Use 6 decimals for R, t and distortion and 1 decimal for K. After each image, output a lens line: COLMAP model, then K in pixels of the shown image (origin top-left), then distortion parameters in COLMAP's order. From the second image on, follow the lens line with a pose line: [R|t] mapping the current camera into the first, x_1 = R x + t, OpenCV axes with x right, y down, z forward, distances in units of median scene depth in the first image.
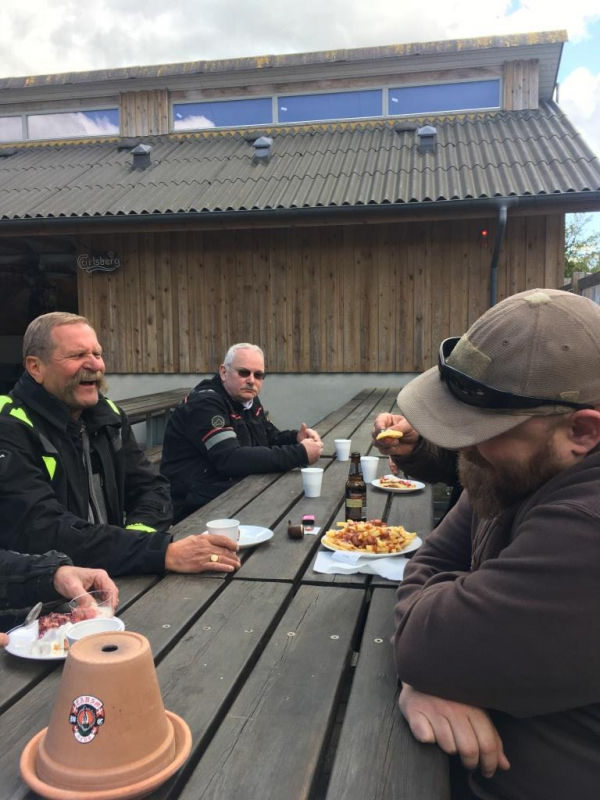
lens RADIAL K [[711.6, 0, 304.8], [0, 711.6, 403.7], [0, 0, 1]] dist [0.053389, -0.015153]
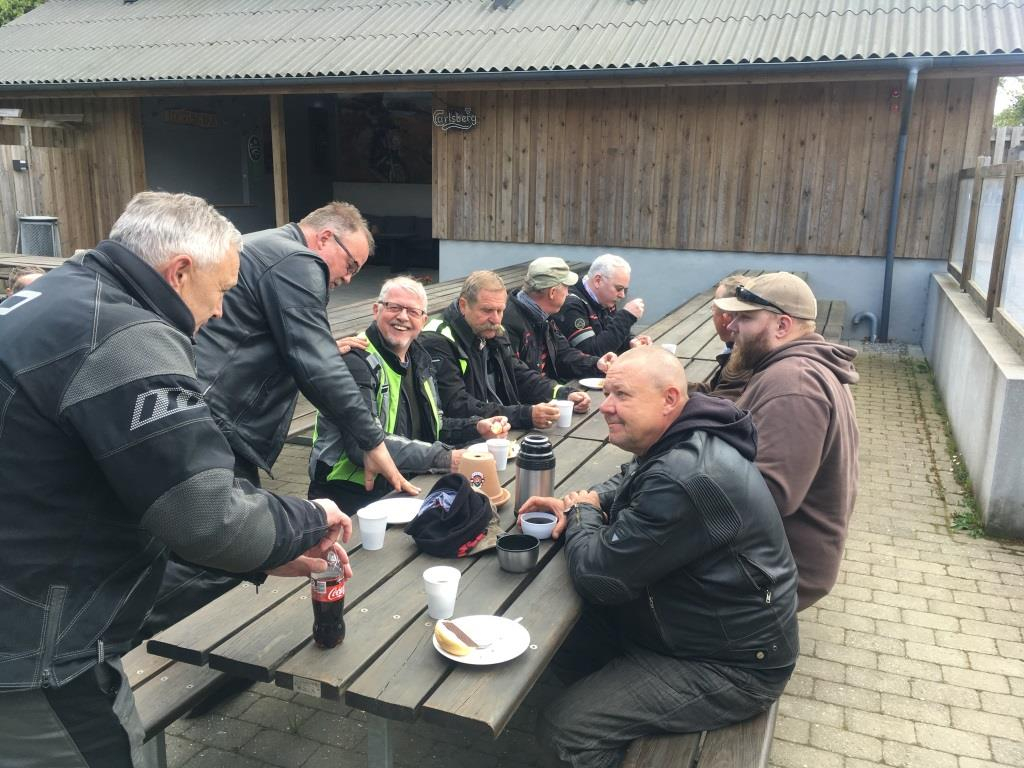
lens RADIAL K [[910.9, 0, 513.0], [0, 910.9, 382.6], [0, 0, 1]] dist [0.053389, -0.015153]
pose [[0.980979, 0.070916, -0.180696, 0.026400], [-0.044886, 0.988519, 0.144274, -0.034165], [0.188853, -0.133419, 0.972900, -0.192218]]
